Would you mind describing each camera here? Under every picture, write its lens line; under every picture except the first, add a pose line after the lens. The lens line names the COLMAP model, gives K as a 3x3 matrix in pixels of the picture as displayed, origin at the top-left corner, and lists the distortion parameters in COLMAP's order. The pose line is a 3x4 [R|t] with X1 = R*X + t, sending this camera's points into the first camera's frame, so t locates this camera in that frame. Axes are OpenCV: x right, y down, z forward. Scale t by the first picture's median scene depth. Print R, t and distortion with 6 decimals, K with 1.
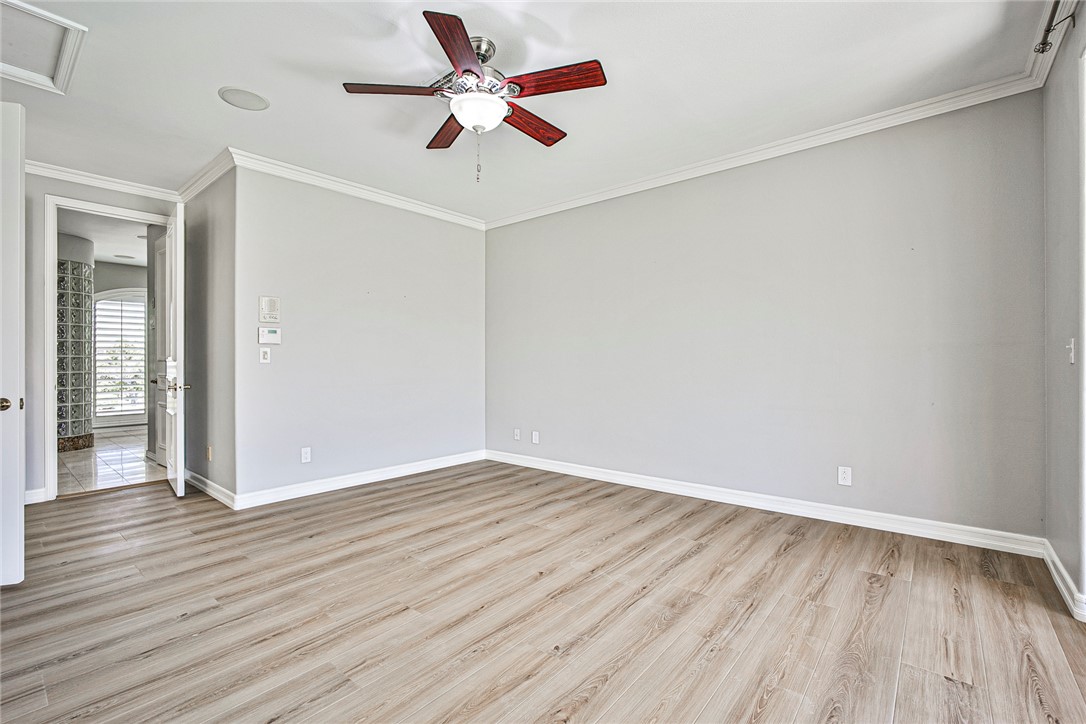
lens RADIAL K [[483.9, 0, 540.2], [0, 483.9, 359.4], [0, 0, 1]] dist [-0.036420, 0.015531]
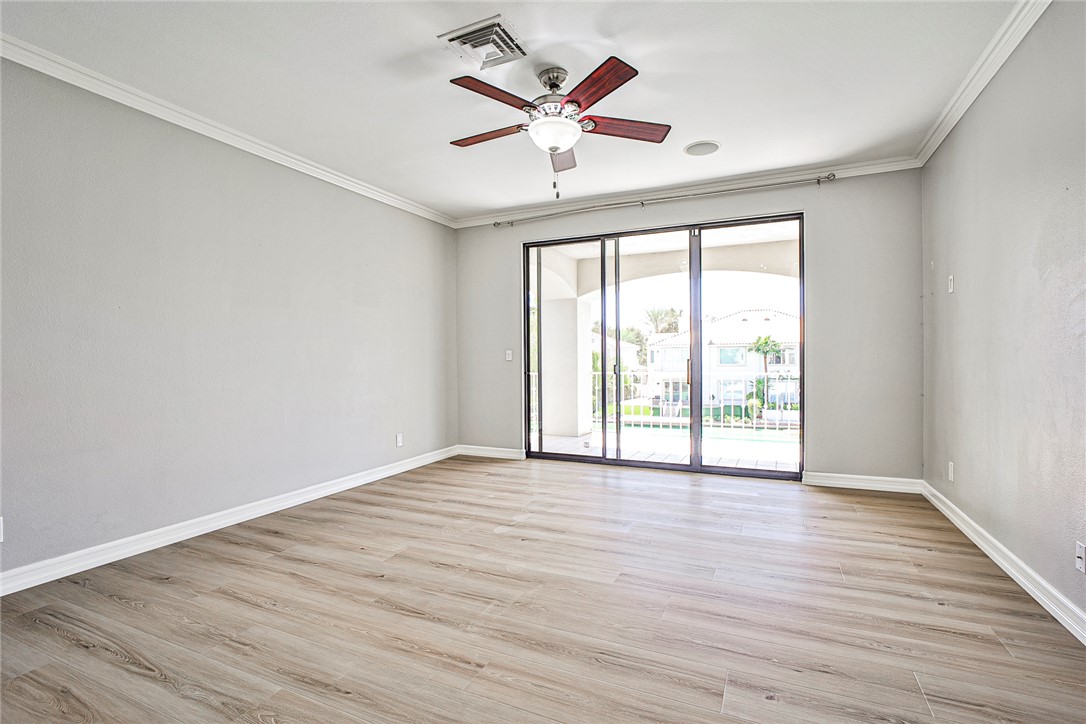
lens RADIAL K [[503.8, 0, 537.3], [0, 503.8, 361.5], [0, 0, 1]] dist [-0.039729, 0.019313]
pose [[-0.261810, 0.003306, 0.965114, -0.966154], [0.007226, 0.999973, -0.001465, 0.022657], [-0.965092, 0.006591, -0.261826, 1.072046]]
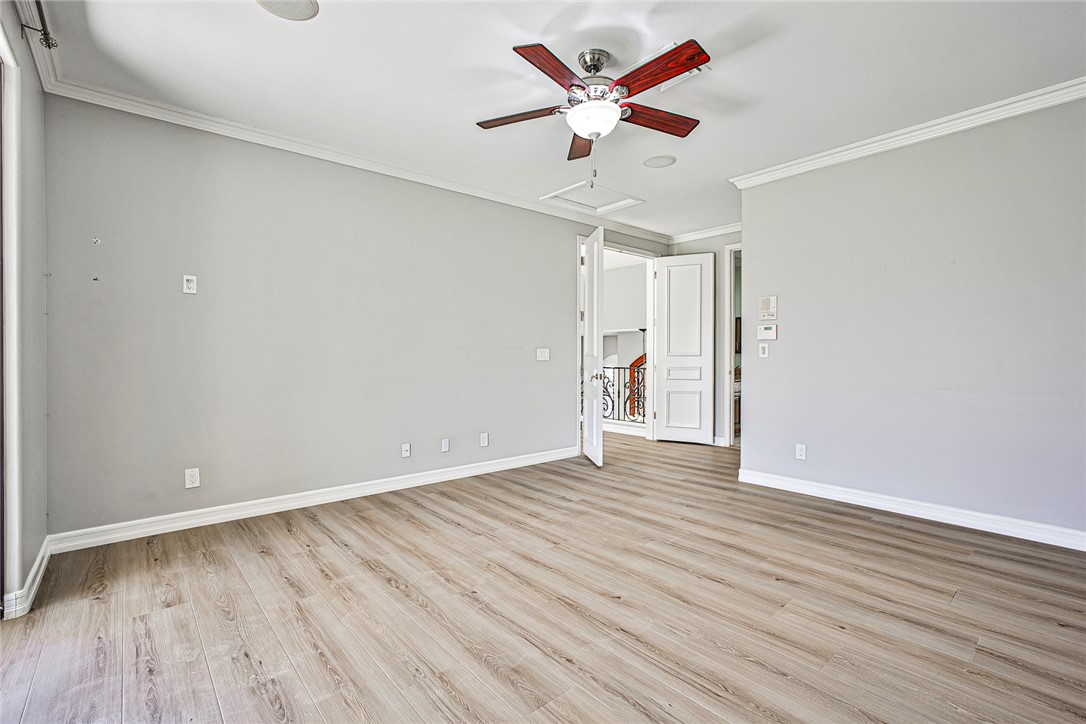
lens RADIAL K [[483.9, 0, 540.2], [0, 483.9, 359.4], [0, 0, 1]] dist [-0.036420, 0.015531]
pose [[-0.154563, 0.011199, -0.987919, 0.749116], [0.005169, 0.999931, 0.010526, -0.003014], [0.987969, -0.003479, -0.154610, 0.837901]]
